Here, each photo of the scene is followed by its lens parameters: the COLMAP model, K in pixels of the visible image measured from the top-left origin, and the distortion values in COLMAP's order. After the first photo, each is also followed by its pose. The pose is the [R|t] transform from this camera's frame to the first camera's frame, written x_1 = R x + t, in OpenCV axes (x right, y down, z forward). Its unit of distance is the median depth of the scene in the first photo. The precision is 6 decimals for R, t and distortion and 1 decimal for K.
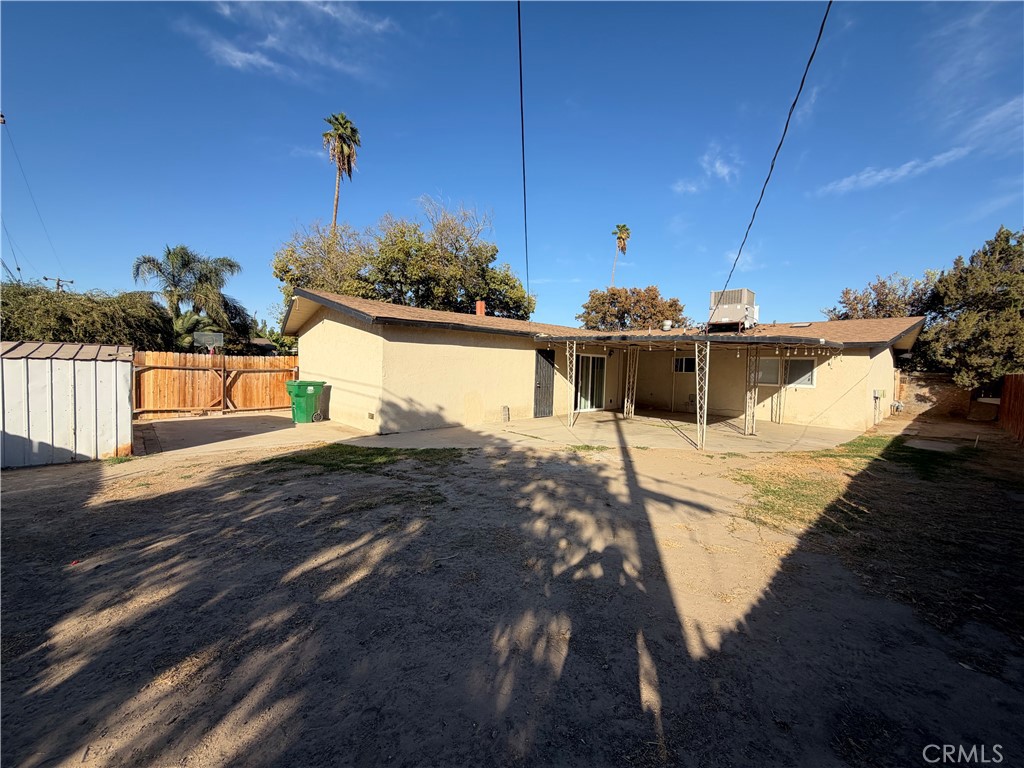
lens RADIAL K [[409.1, 0, 509.9], [0, 409.1, 389.6], [0, 0, 1]] dist [0.002326, 0.000404]
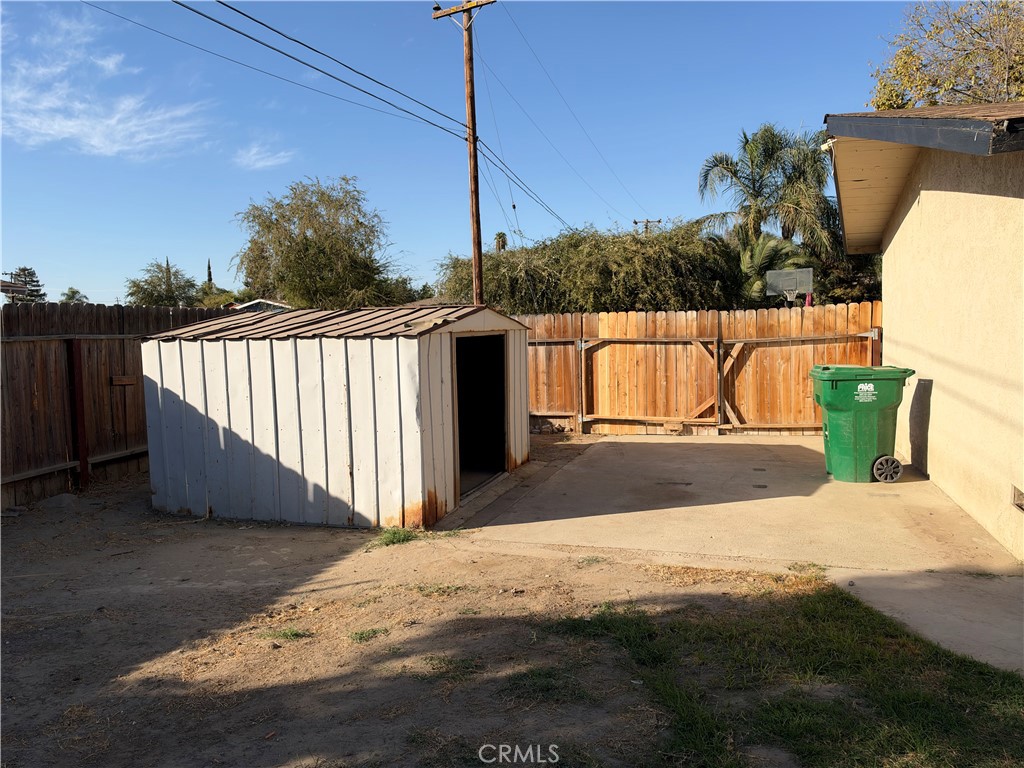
lens RADIAL K [[736.1, 0, 512.0], [0, 736.1, 390.3], [0, 0, 1]] dist [0.042649, -0.005422]
pose [[0.467518, 0.033059, -0.883365, -0.038292], [-0.004289, 0.999374, 0.035130, -0.014216], [0.883973, -0.012635, 0.467367, 0.268339]]
